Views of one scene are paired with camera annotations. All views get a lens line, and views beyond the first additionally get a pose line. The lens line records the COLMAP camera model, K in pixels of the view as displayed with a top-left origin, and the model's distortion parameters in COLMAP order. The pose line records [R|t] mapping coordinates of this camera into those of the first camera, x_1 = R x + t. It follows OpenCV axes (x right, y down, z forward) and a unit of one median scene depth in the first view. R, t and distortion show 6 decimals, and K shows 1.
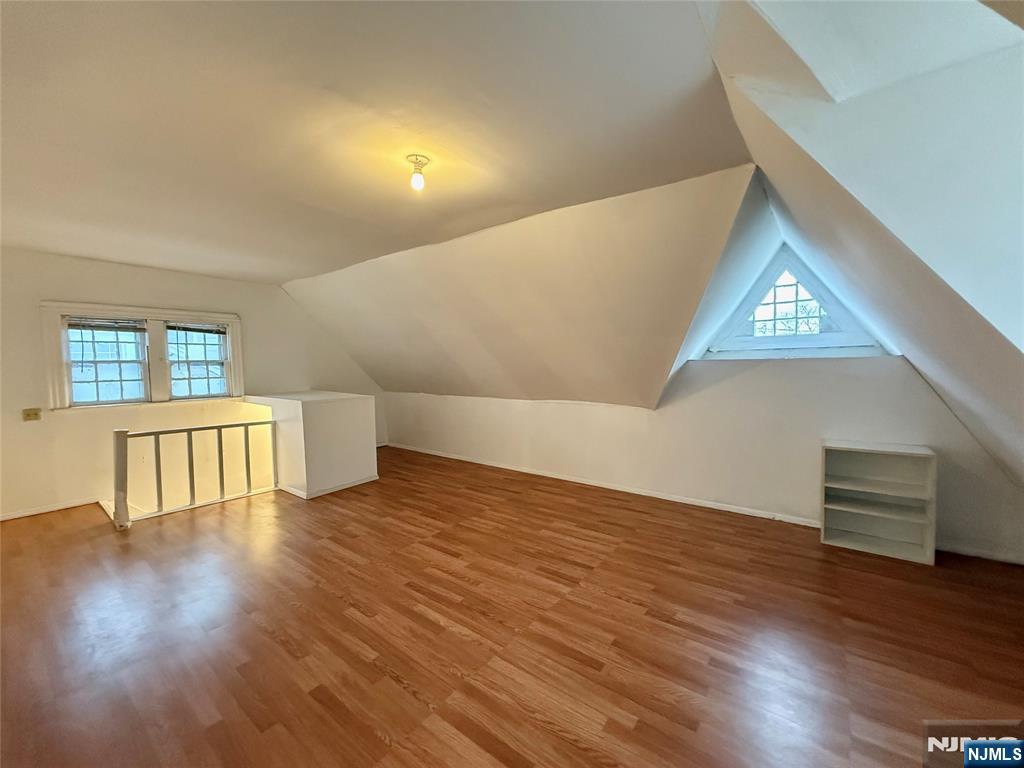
lens RADIAL K [[406.2, 0, 513.2], [0, 406.2, 380.3], [0, 0, 1]] dist [-0.001890, 0.000761]
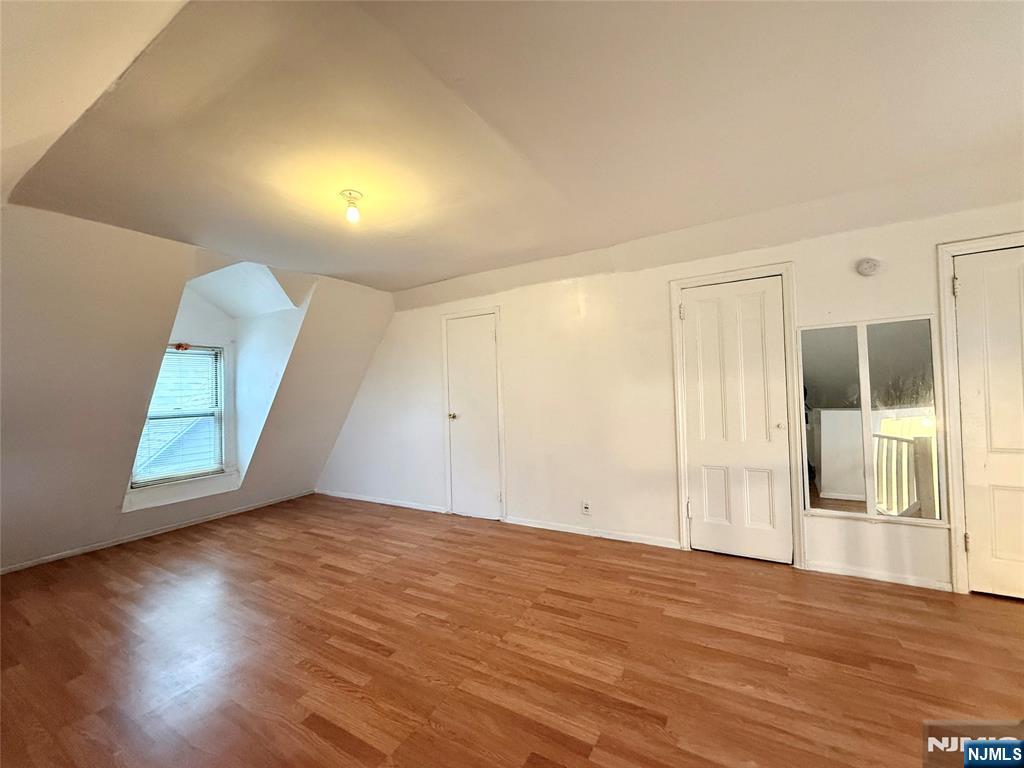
lens RADIAL K [[406.2, 0, 511.0], [0, 406.2, 381.4], [0, 0, 1]] dist [-0.001890, 0.000761]
pose [[-0.991121, 0.048464, -0.123817, -0.321911], [0.045182, 0.998553, 0.029179, -0.041031], [0.125052, 0.023325, -0.991876, 1.390415]]
